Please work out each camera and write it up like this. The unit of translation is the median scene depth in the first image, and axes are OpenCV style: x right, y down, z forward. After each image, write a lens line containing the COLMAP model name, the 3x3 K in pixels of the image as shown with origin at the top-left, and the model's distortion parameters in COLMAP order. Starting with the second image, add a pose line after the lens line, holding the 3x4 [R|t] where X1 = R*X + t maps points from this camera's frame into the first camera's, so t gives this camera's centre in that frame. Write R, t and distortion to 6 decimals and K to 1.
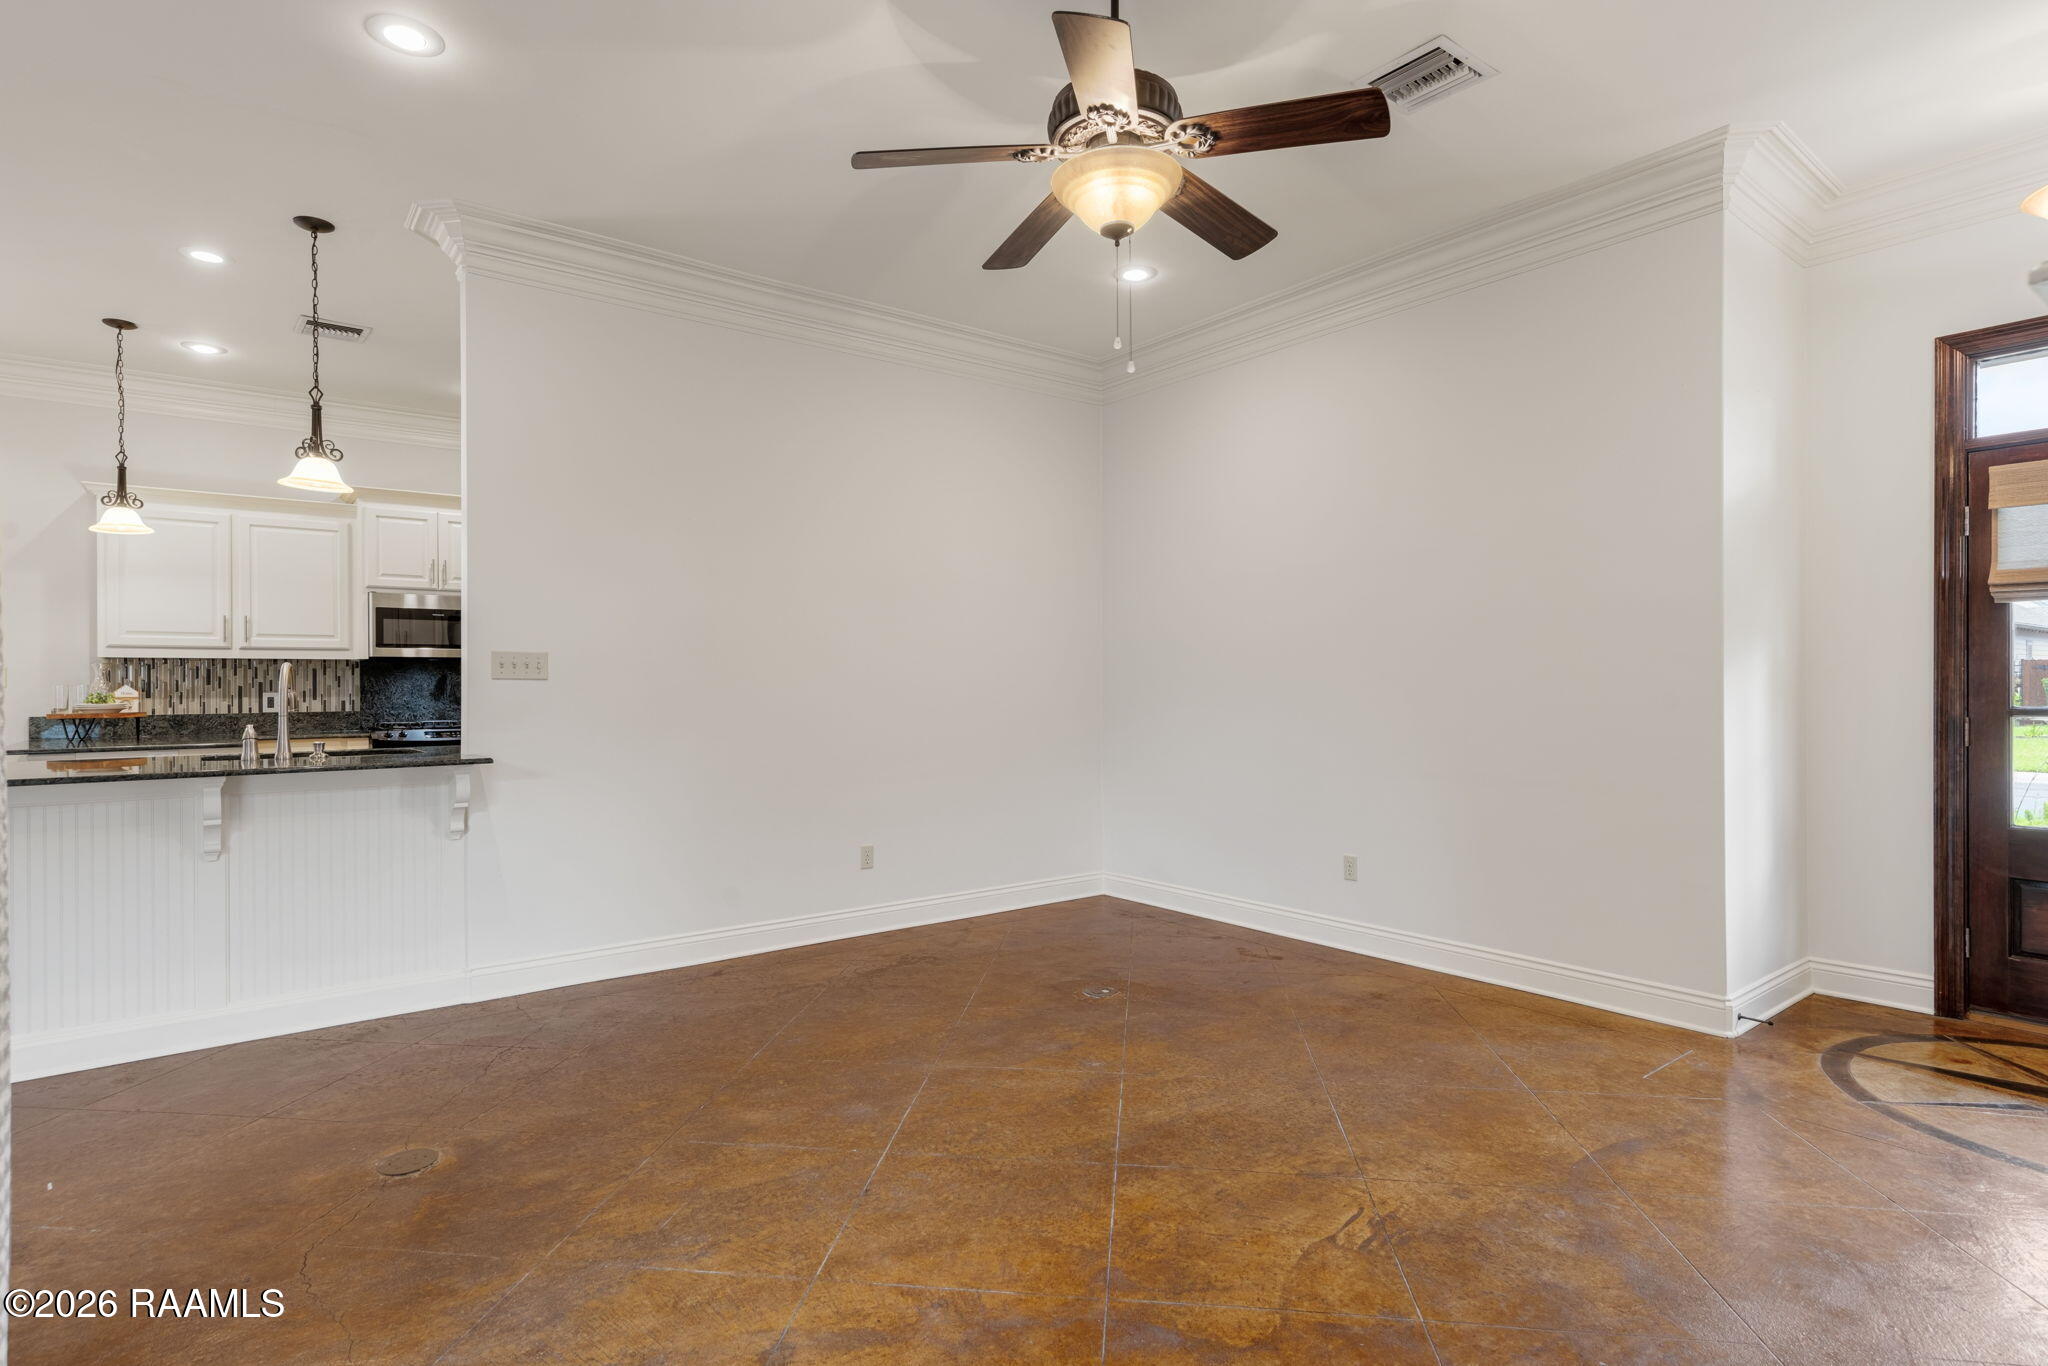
lens RADIAL K [[1057.4, 0, 1019.9], [0, 1057.4, 685.1], [0, 0, 1]] dist [-0.000350, -0.000052]
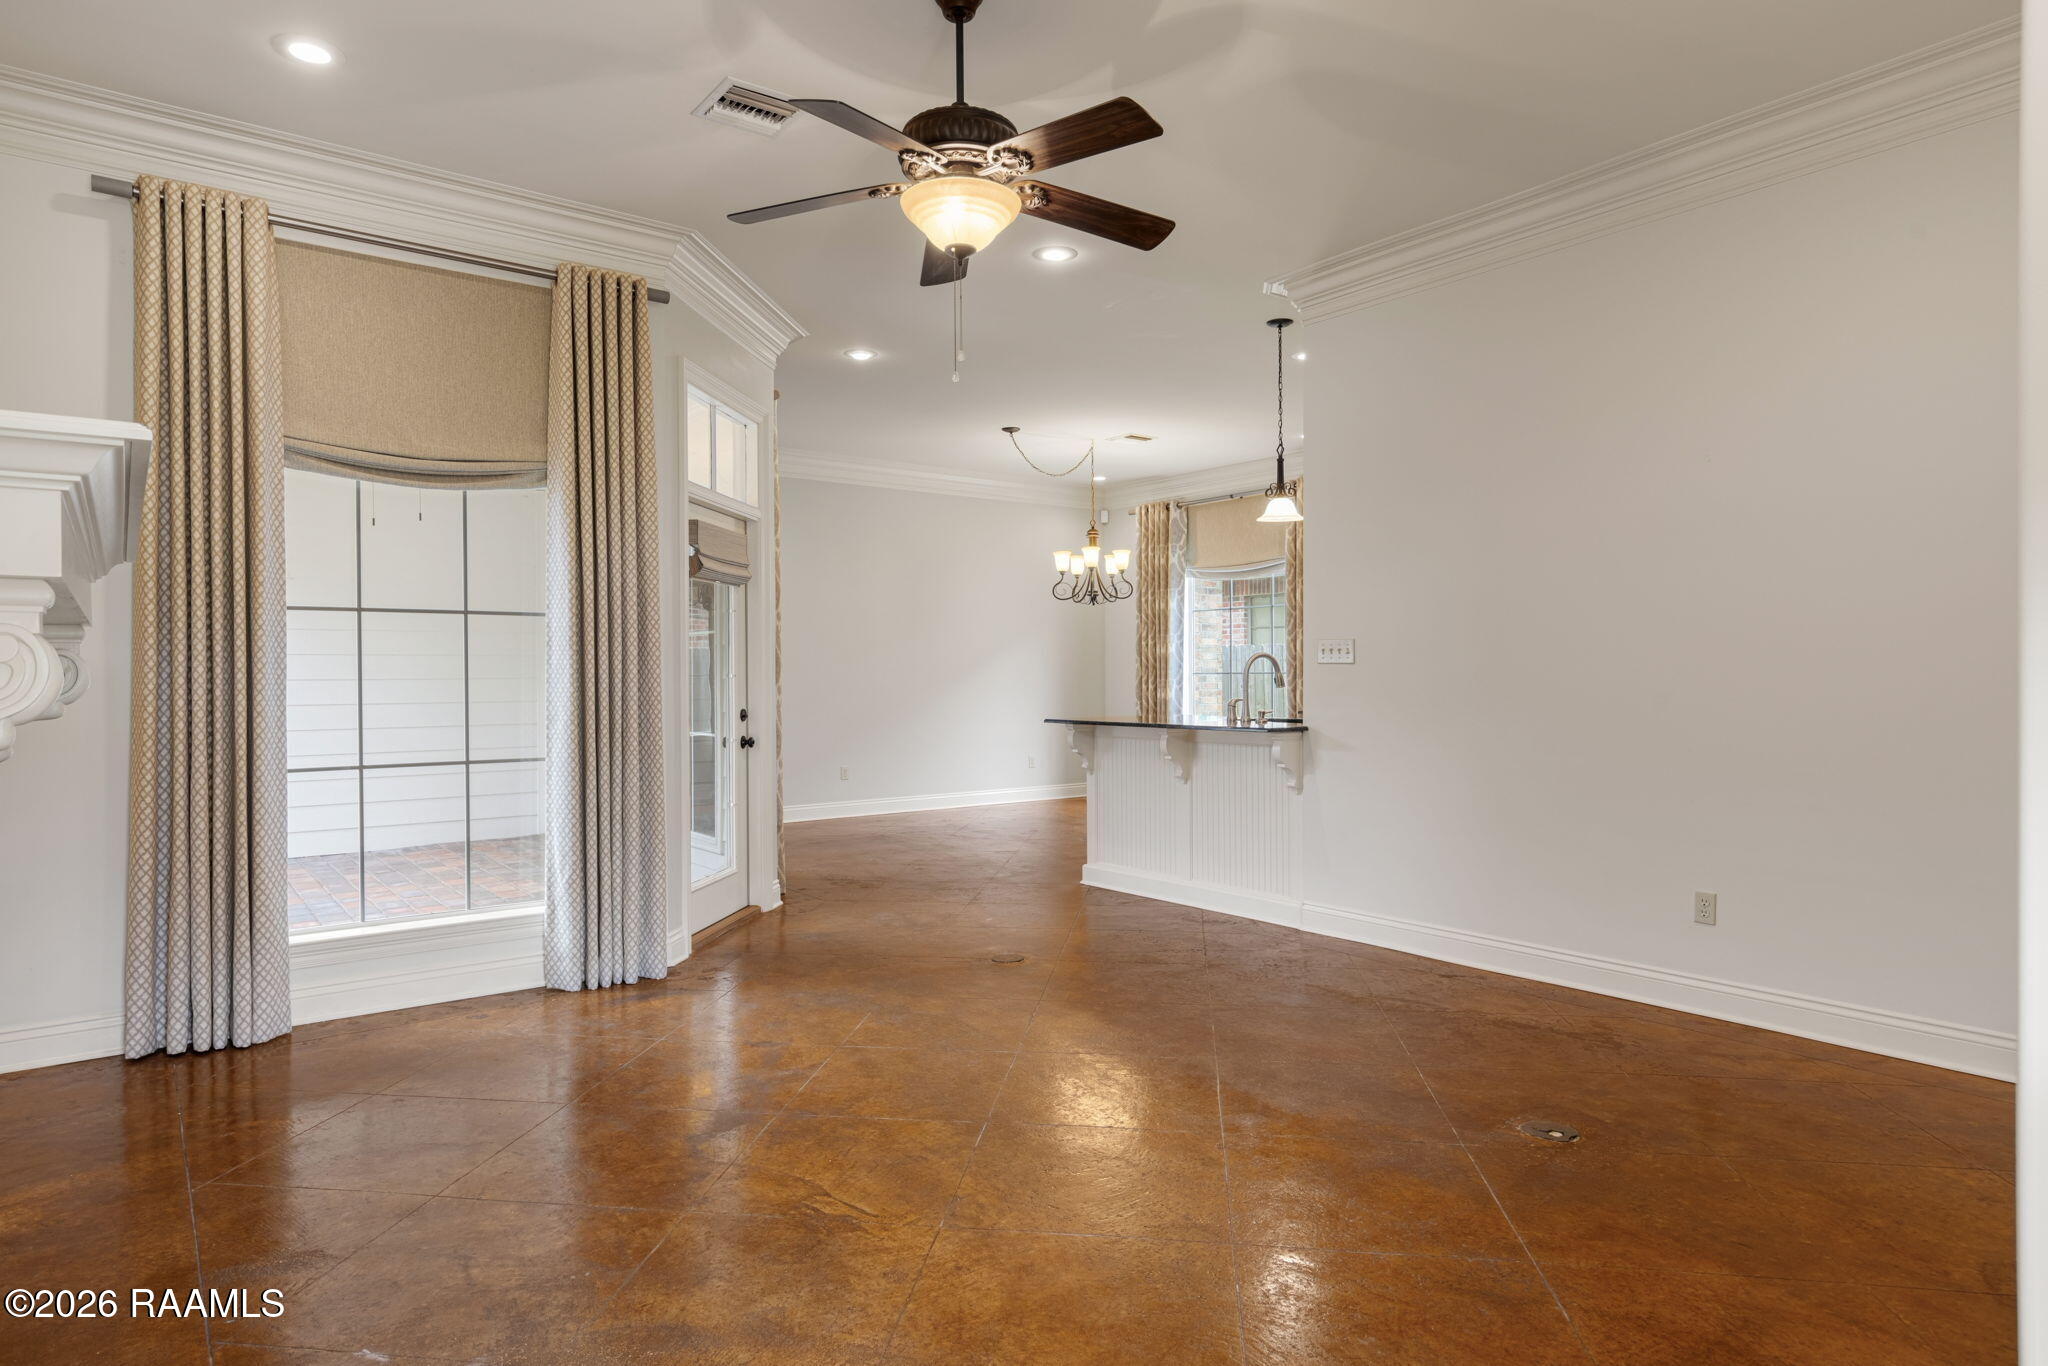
lens RADIAL K [[1204.9, 0, 1023.2], [0, 1204.9, 679.2], [0, 0, 1]] dist [-0.002509, -0.000996]
pose [[-0.017526, 0.010528, -0.999791, 1.316066], [0.002995, 0.999941, 0.010477, -0.004606], [0.999842, -0.002811, -0.017557, 1.075692]]
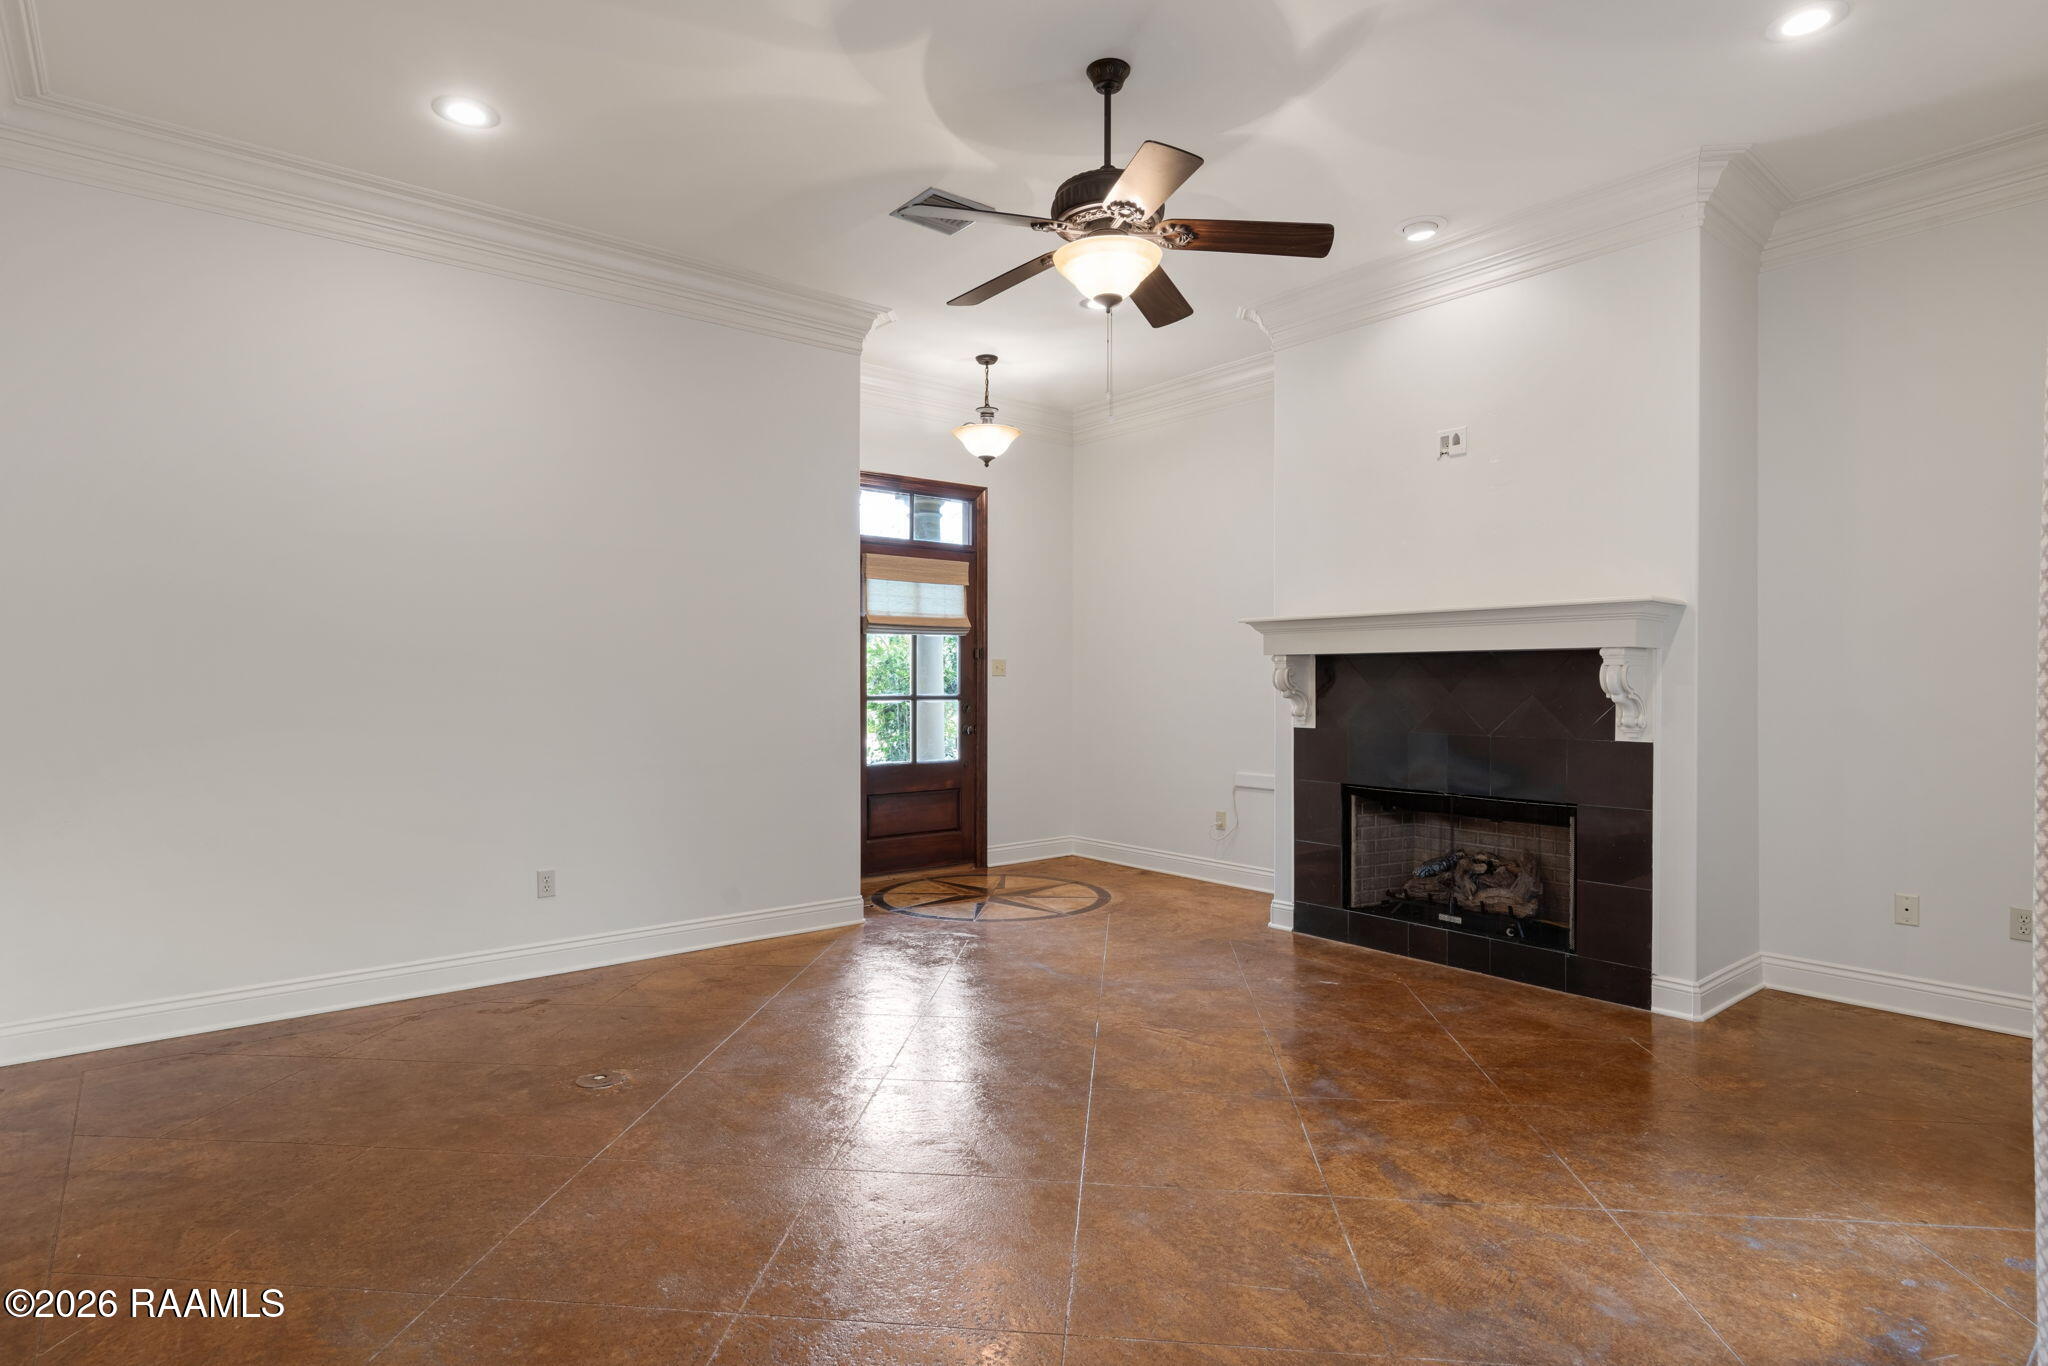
lens RADIAL K [[1057.4, 0, 1021.3], [0, 1057.4, 683.3], [0, 0, 1]] dist [-0.000350, -0.000052]
pose [[-0.016639, 0.000198, 0.999862, -1.095042], [0.003499, 0.999994, -0.000140, 0.005565], [-0.999855, 0.003496, -0.016639, 1.111150]]
